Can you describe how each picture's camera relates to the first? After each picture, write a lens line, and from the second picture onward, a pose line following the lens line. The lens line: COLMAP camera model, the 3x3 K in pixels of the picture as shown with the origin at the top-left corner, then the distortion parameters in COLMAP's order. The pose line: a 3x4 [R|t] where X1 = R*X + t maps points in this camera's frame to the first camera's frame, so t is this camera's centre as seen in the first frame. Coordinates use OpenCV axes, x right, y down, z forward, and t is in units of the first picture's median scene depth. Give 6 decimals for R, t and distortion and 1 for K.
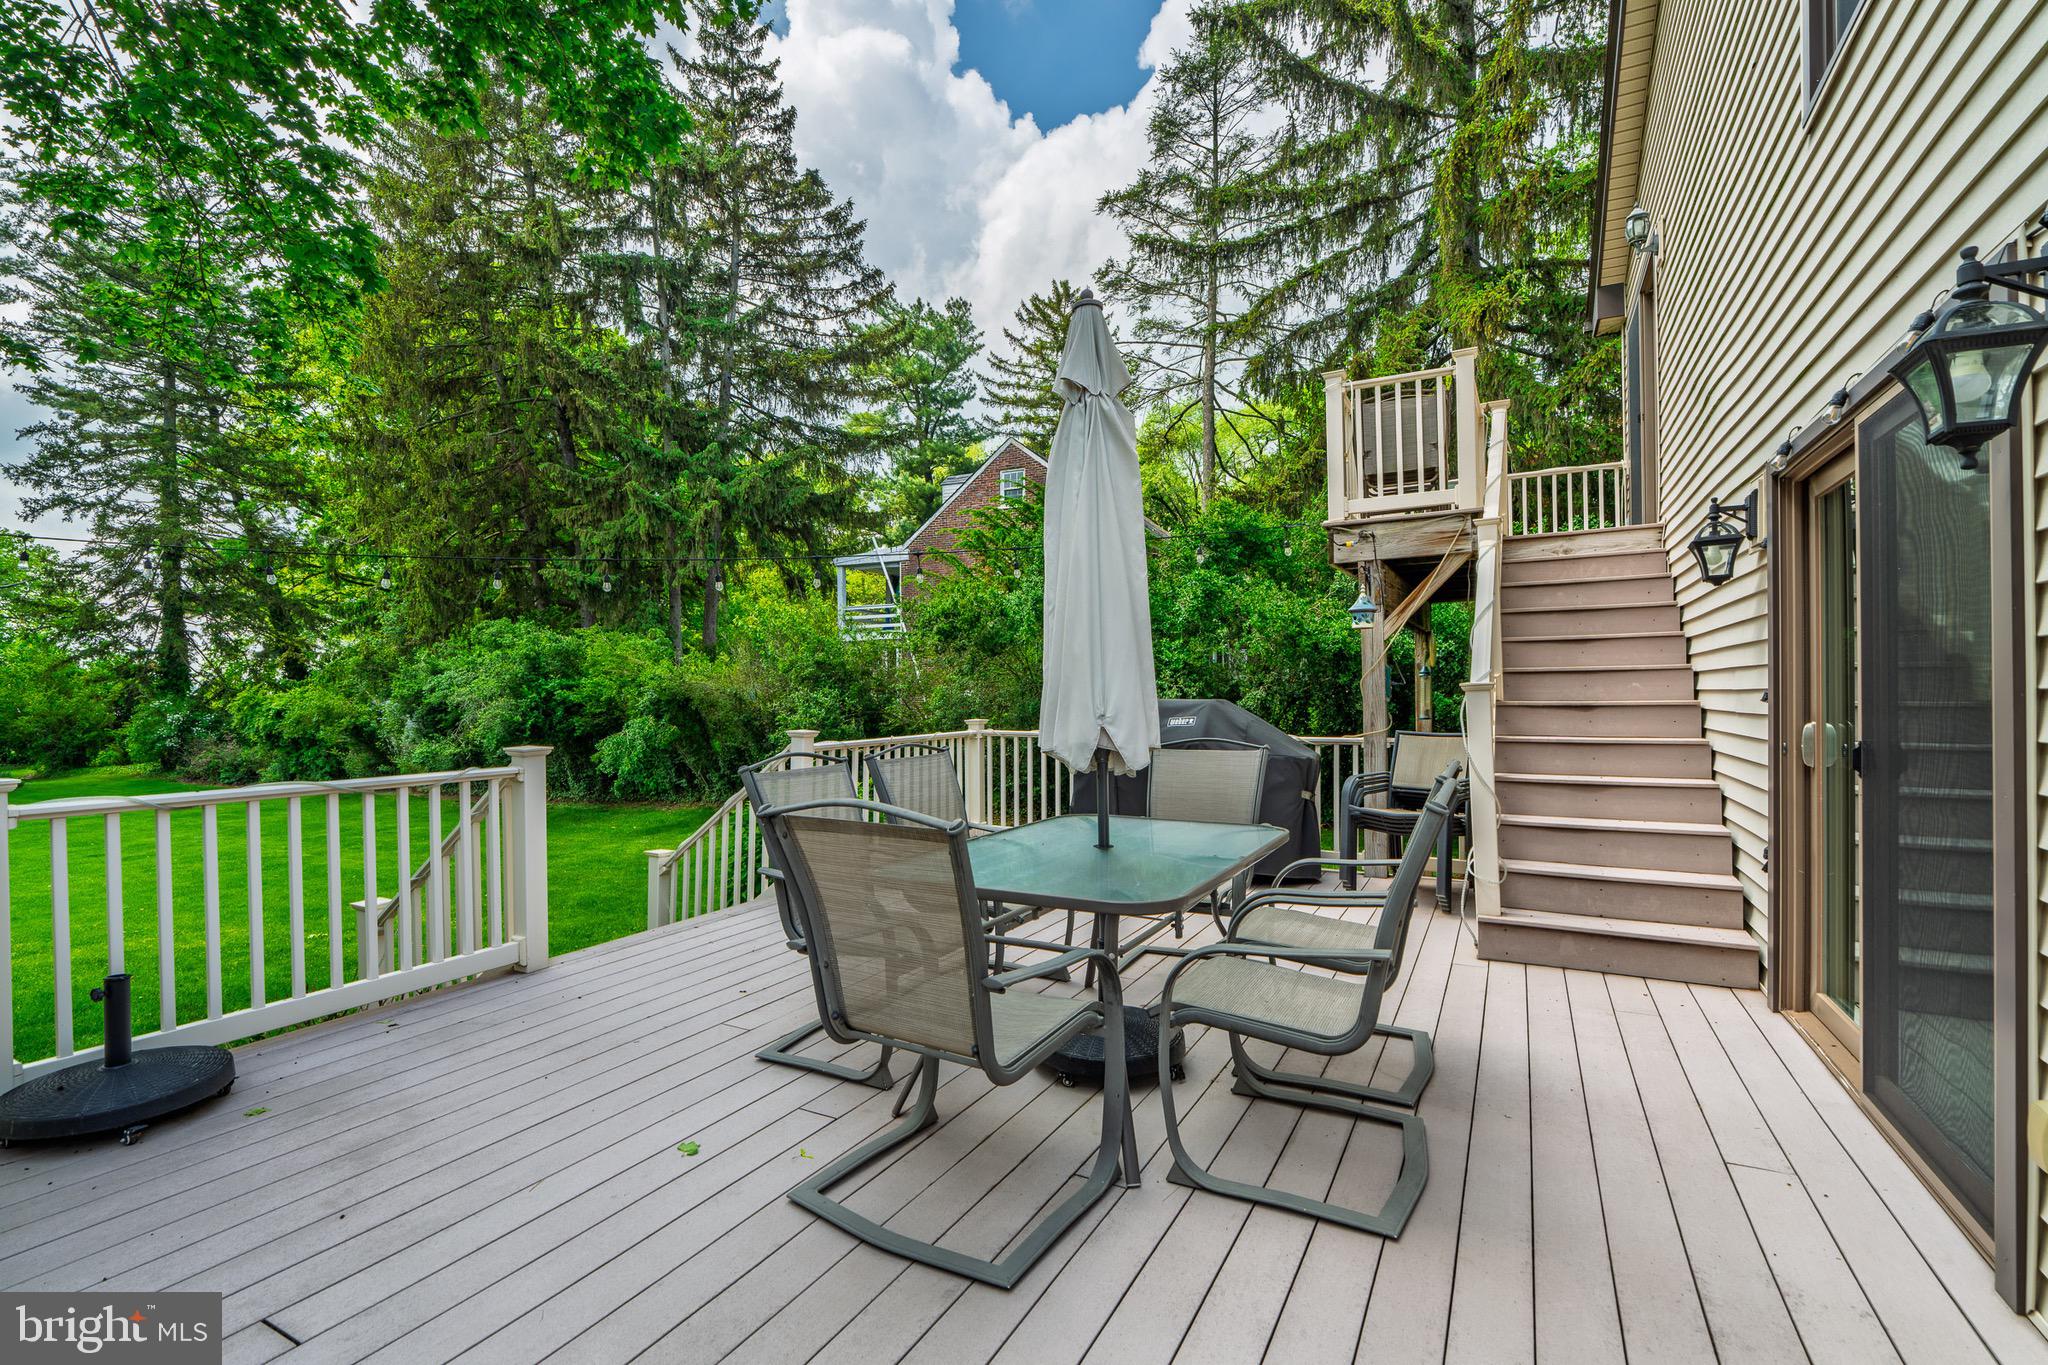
lens RADIAL K [[920.6, 0, 1022.9], [0, 920.6, 685.8], [0, 0, 1]] dist [-0.003081, 0.000323]
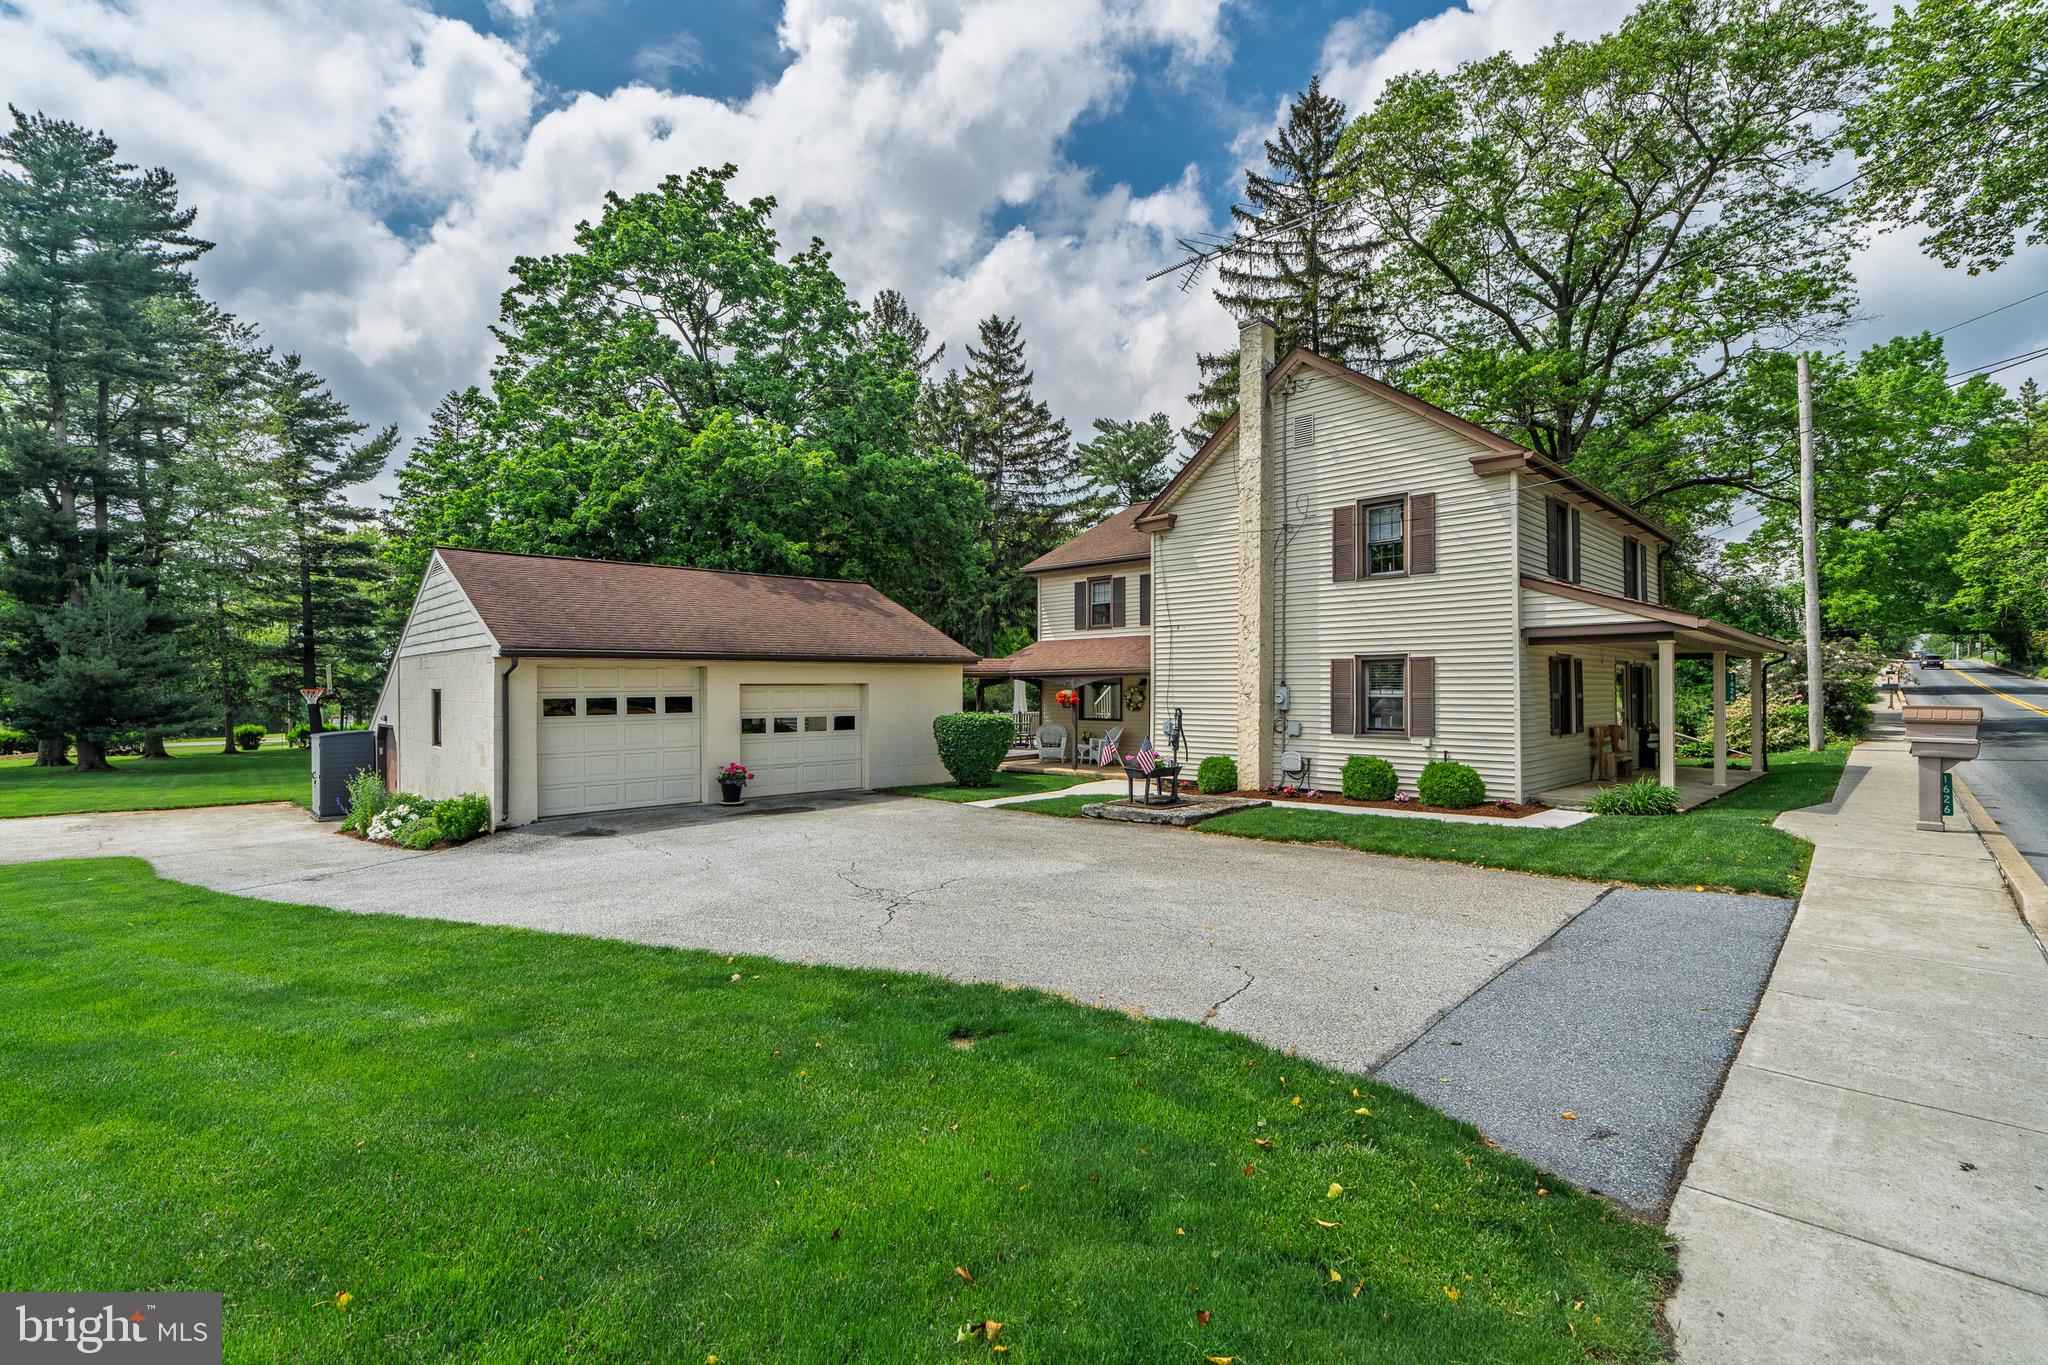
lens RADIAL K [[920.6, 0, 1022.9], [0, 920.6, 685.8], [0, 0, 1]] dist [-0.003081, 0.000323]
pose [[0.955019, 0.002287, -0.296534, 0.227533], [-0.001222, 0.999992, 0.003776, -0.017453], [0.296541, -0.003244, 0.955015, -0.612625]]
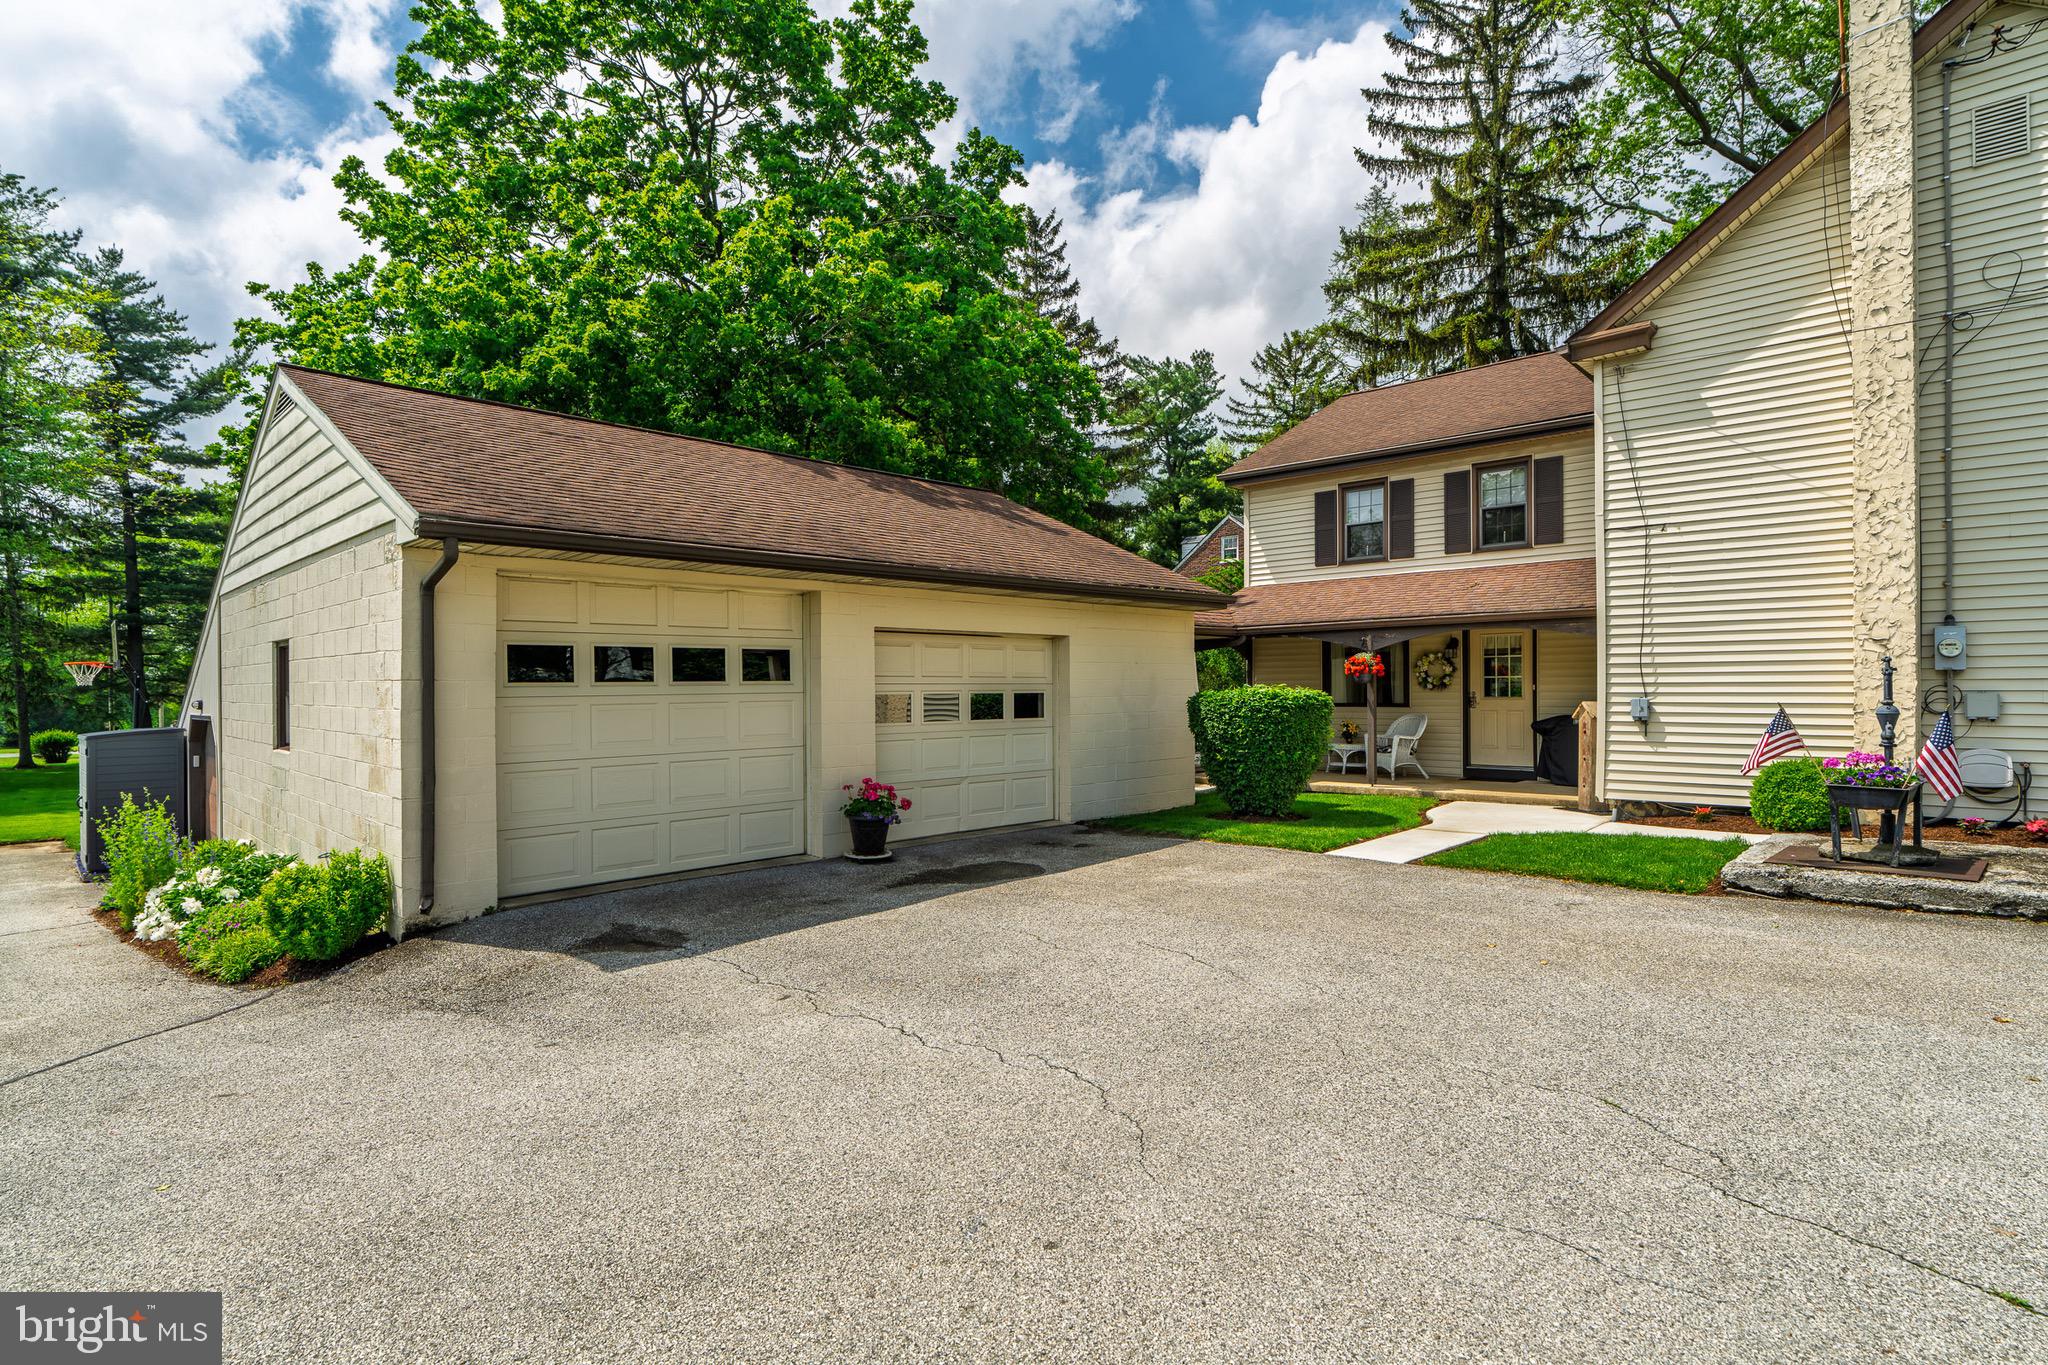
lens RADIAL K [[1021.2, 0, 1024.0], [0, 1021.2, 682.5], [0, 0, 1]] dist [-0.000311, -0.000262]
pose [[0.966730, -0.001598, -0.255794, 0.064194], [0.001488, 0.999999, -0.000625, -0.002075], [0.255795, 0.000224, 0.966731, -0.466332]]
